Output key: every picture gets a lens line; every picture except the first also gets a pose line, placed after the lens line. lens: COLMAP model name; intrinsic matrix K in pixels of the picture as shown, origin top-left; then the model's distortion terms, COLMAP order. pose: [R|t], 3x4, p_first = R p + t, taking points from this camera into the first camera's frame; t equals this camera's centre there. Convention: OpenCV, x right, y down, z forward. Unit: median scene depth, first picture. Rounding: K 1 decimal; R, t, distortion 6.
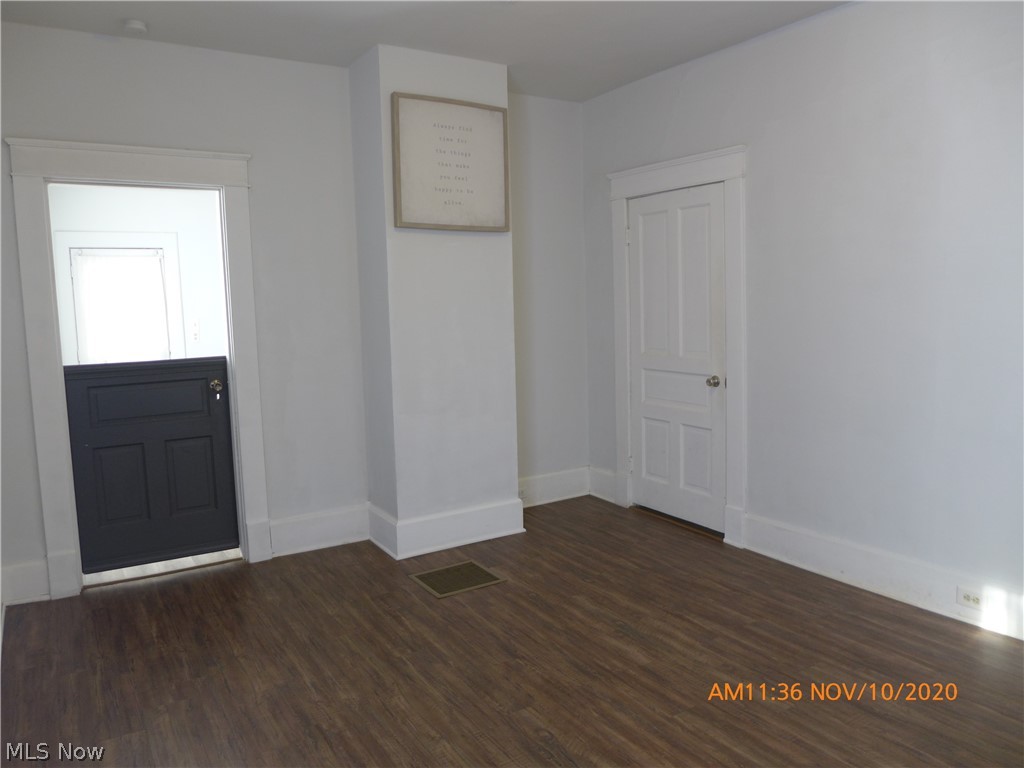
lens RADIAL K [[722.1, 0, 510.0], [0, 722.1, 384.3], [0, 0, 1]] dist [-0.050250, -0.000604]
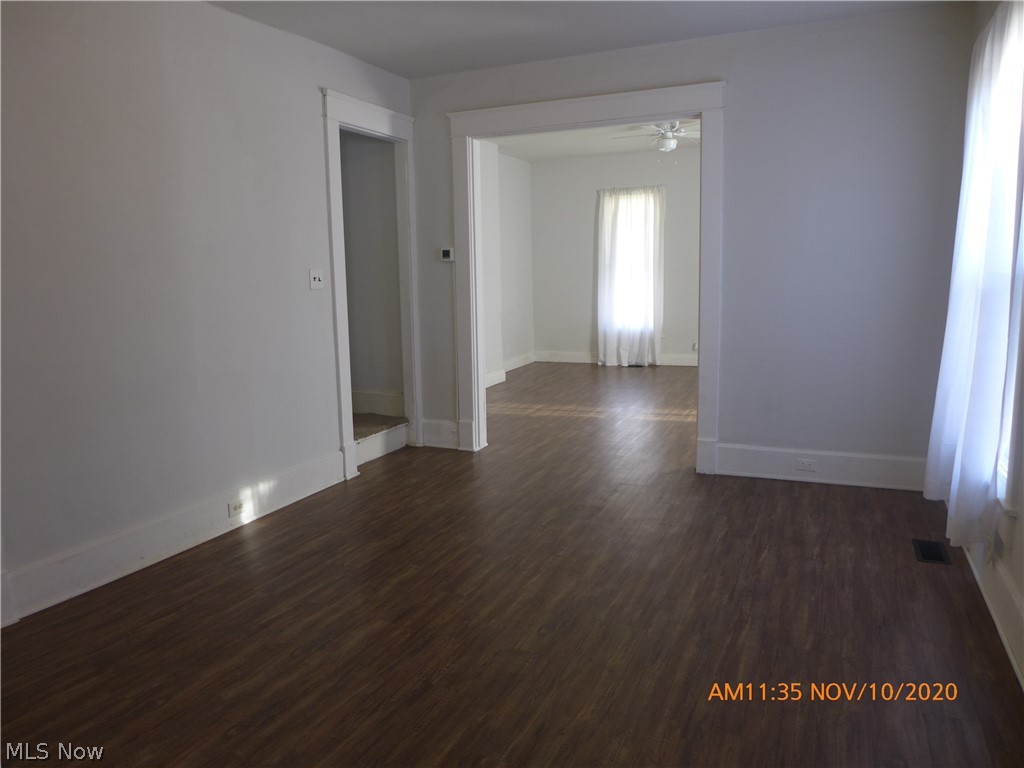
lens RADIAL K [[722.1, 0, 512.3], [0, 722.1, 381.9], [0, 0, 1]] dist [-0.050250, -0.000604]
pose [[-0.546841, -0.093640, 0.831984, -0.682284], [0.120097, 0.974676, 0.188636, -0.099474], [-0.828578, 0.203073, -0.521747, 1.259065]]
